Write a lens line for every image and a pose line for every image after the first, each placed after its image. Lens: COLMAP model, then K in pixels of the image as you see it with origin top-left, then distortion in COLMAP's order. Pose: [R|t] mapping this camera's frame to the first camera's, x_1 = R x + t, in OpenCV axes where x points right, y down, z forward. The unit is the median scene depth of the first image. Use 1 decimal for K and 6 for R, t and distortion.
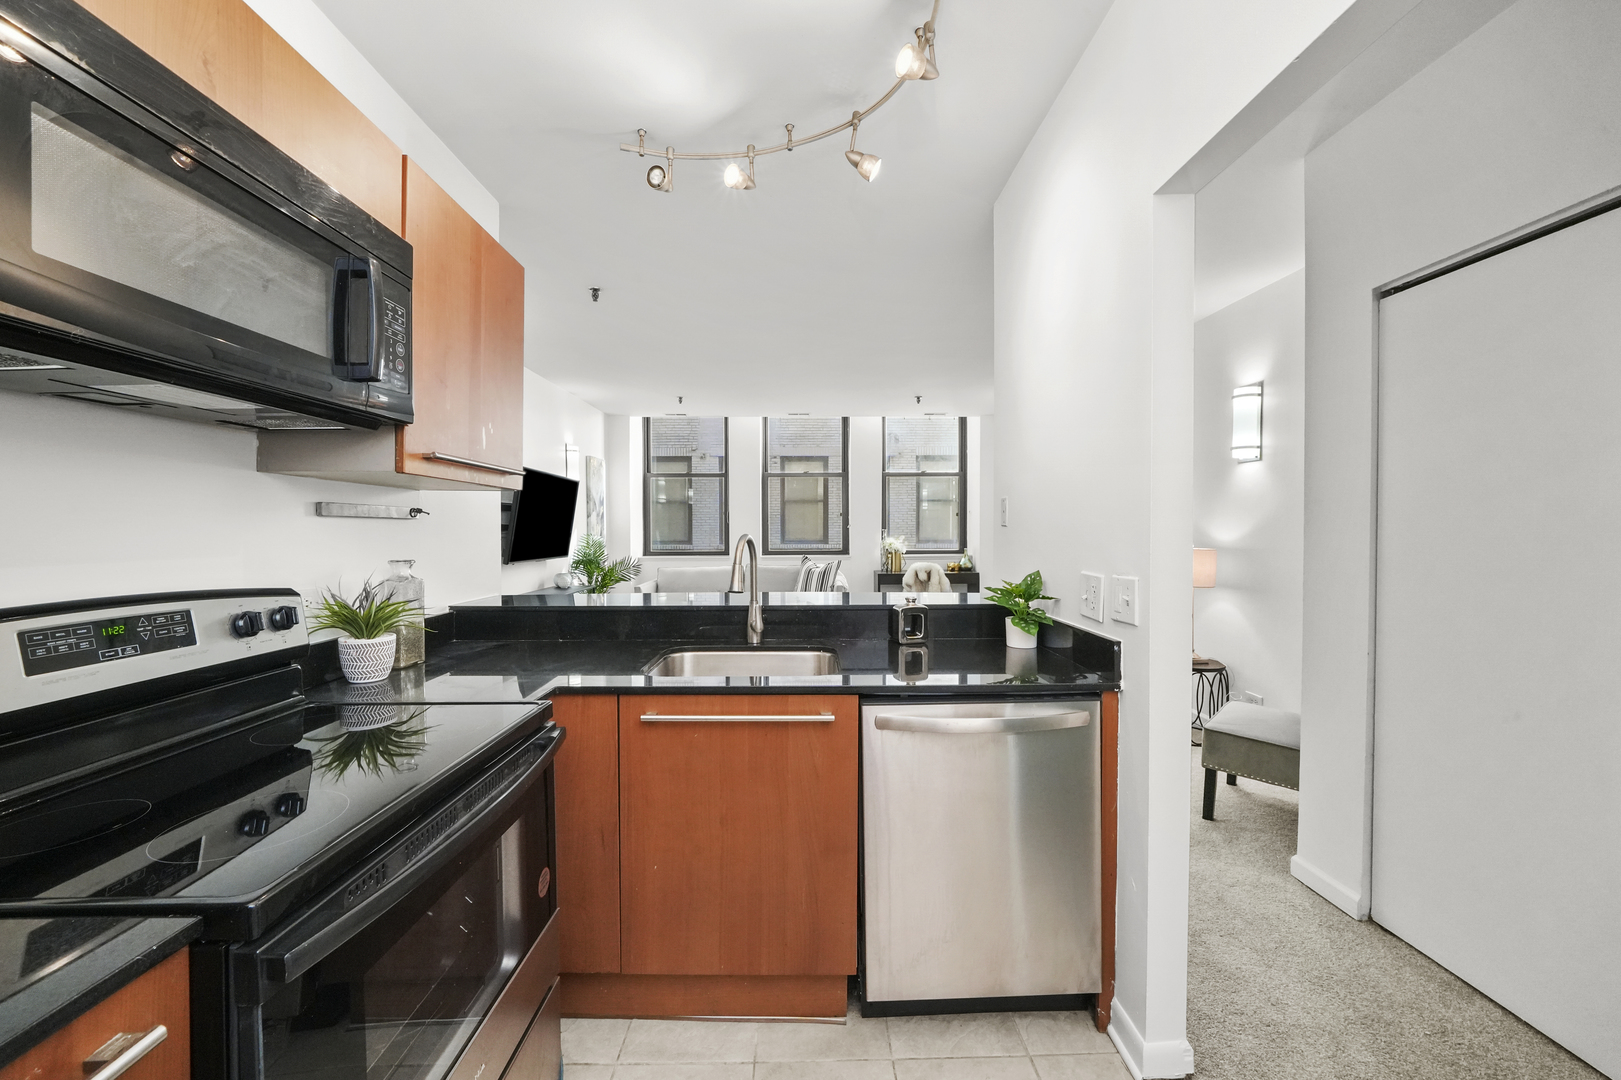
lens RADIAL K [[609.9, 0, 810.5], [0, 609.9, 540.0], [0, 0, 1]] dist [-0.001768, -0.000143]
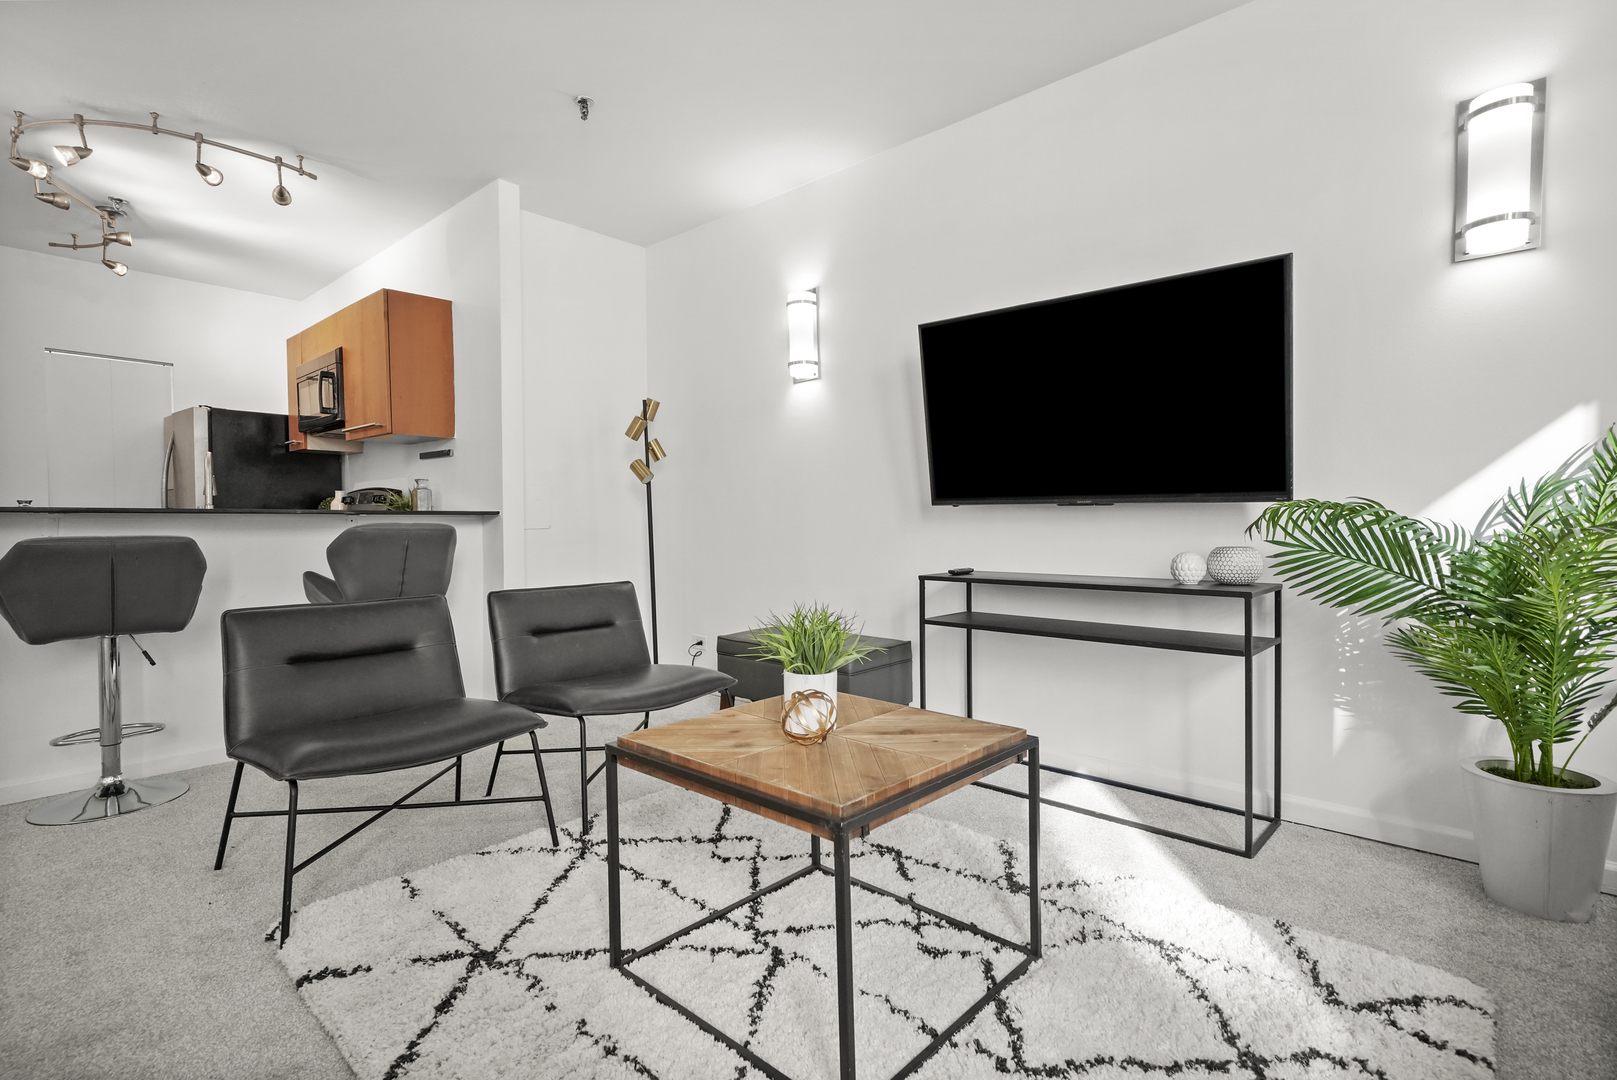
lens RADIAL K [[768.1, 0, 785.4], [0, 768.1, 537.0], [0, 0, 1]] dist [0.020441, 0.000857]
pose [[-0.694129, 0.021401, -0.719533, 0.271468], [-0.009689, 0.999190, 0.039066, 0.105223], [0.719786, 0.034088, -0.693359, 3.430126]]
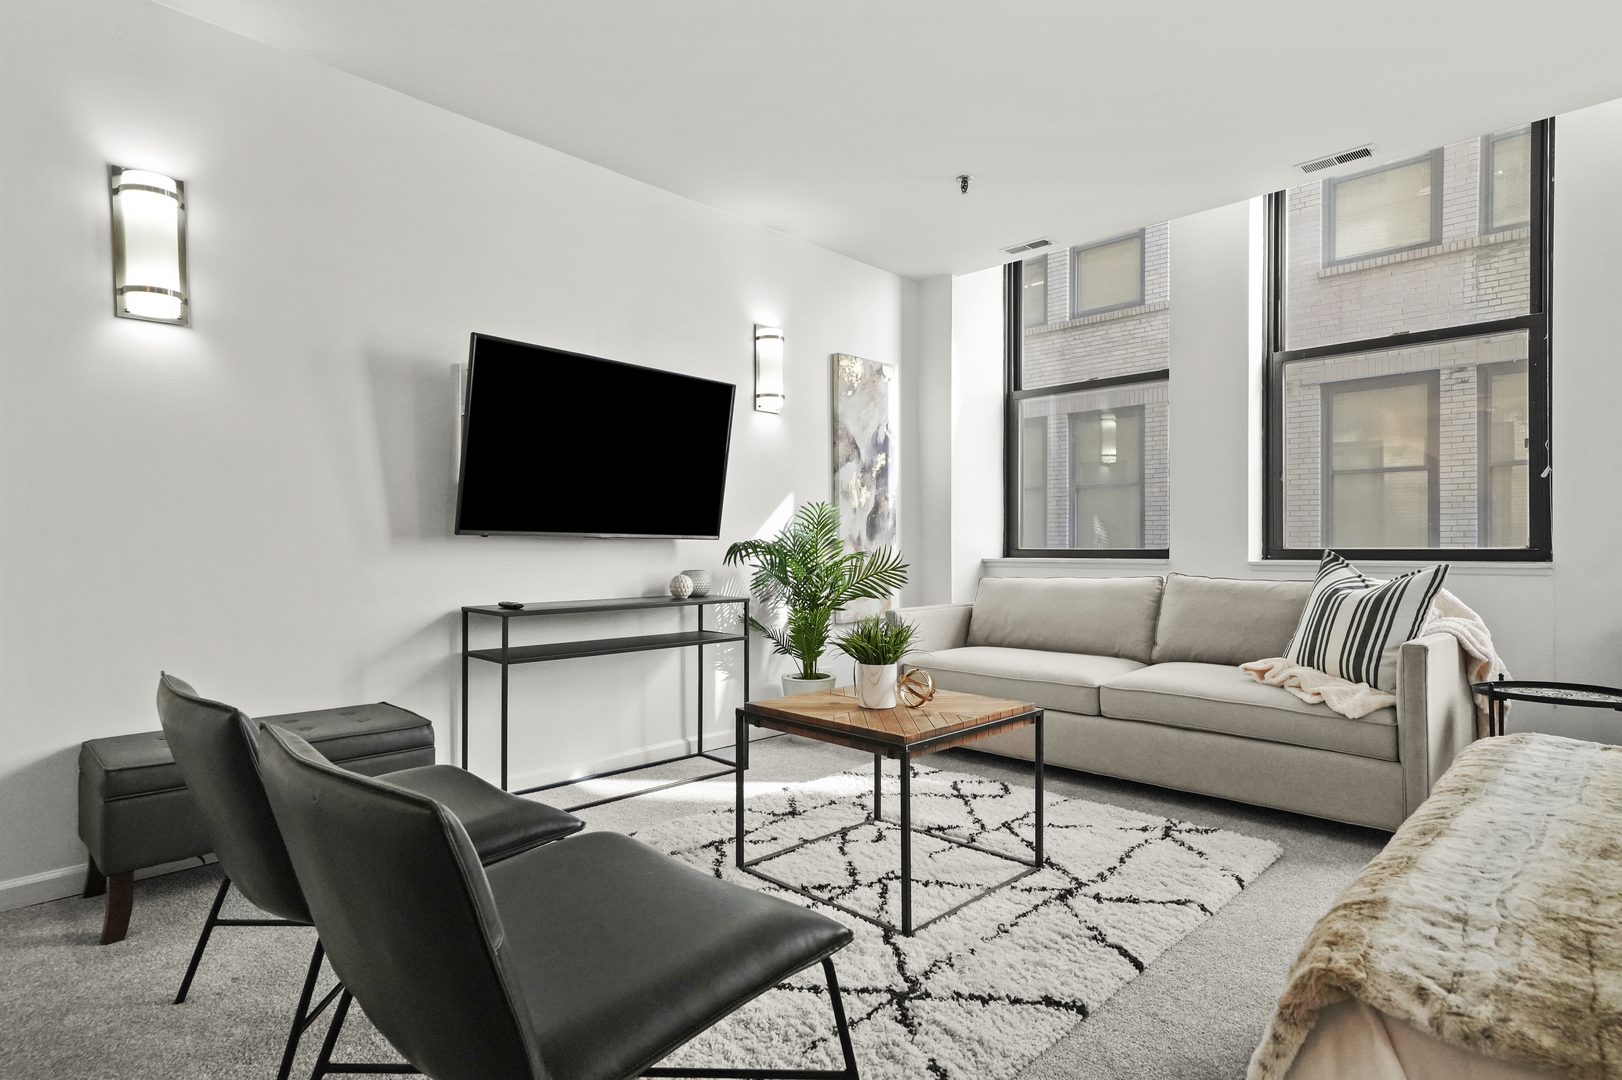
lens RADIAL K [[863.2, 0, 820.2], [0, 863.2, 539.6], [0, 0, 1]] dist [0.023207, 0.001565]
pose [[0.709923, -0.002802, -0.704273, 0.518688], [-0.018320, 0.999580, -0.022444, 0.133446], [0.704040, 0.028836, 0.709574, 1.735206]]
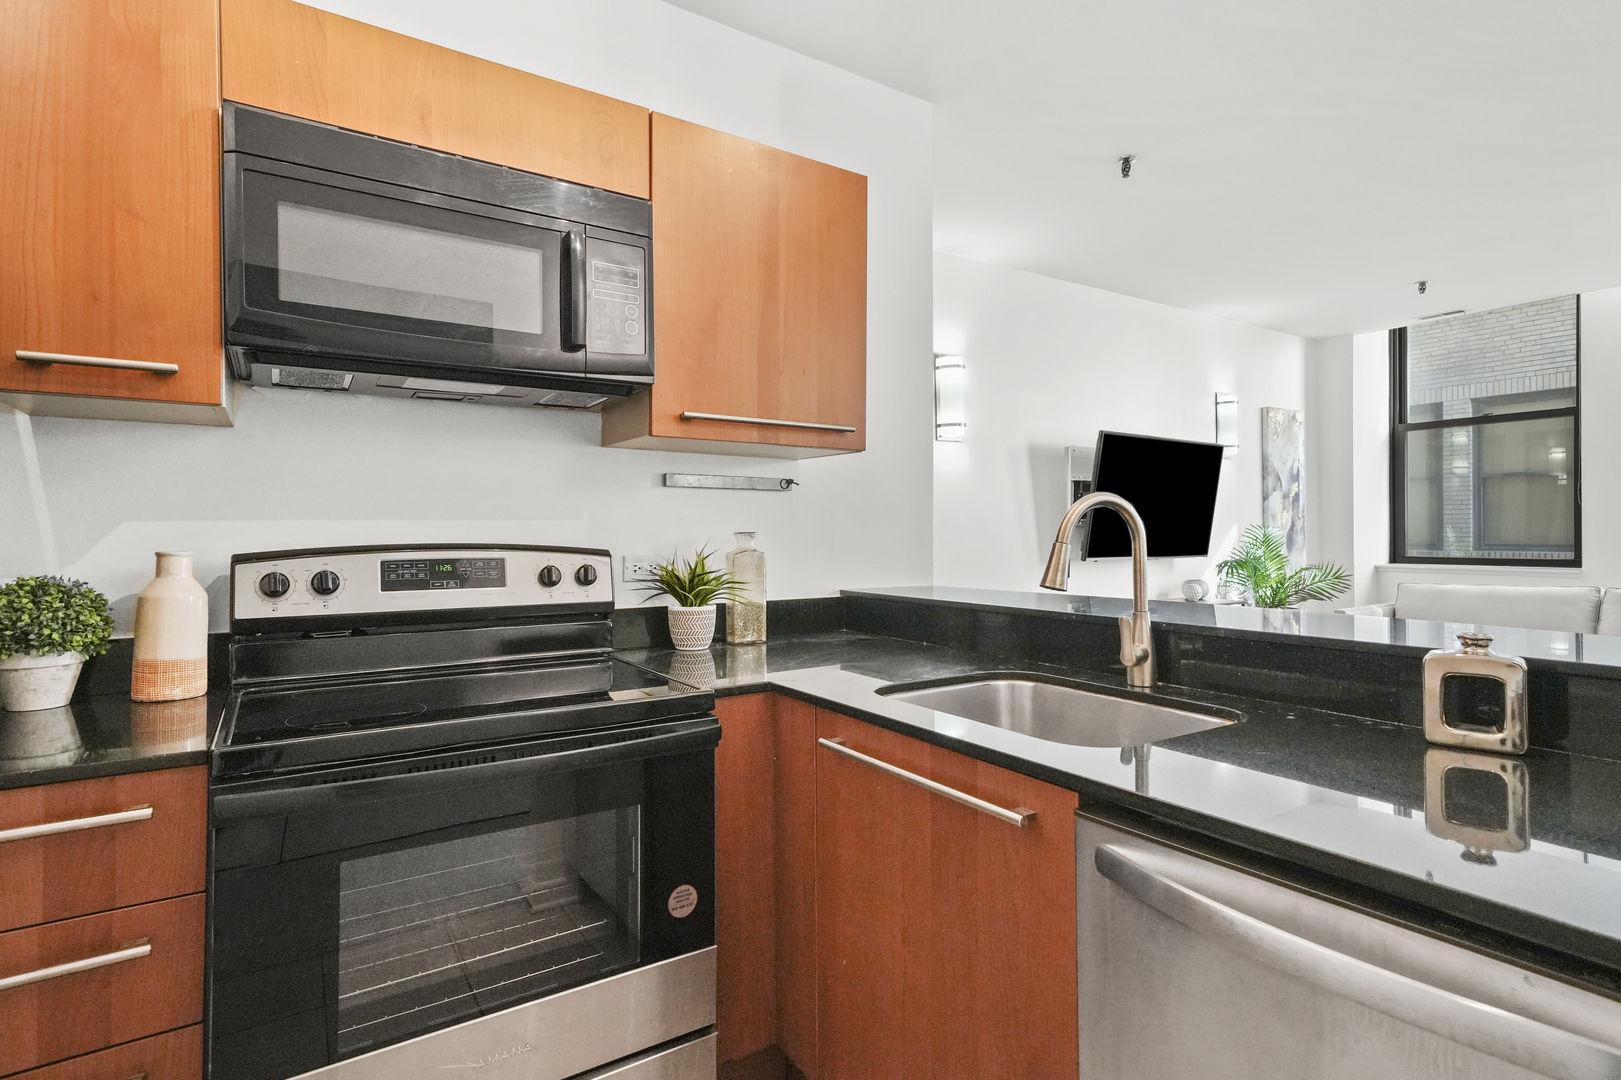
lens RADIAL K [[814.3, 0, 812.5], [0, 814.3, 533.2], [0, 0, 1]] dist [0.018612, 0.000725]
pose [[0.534994, -0.002046, -0.844853, 0.455771], [-0.010635, 0.999902, -0.009156, 0.044826], [0.844789, 0.013884, 0.534920, 0.401006]]
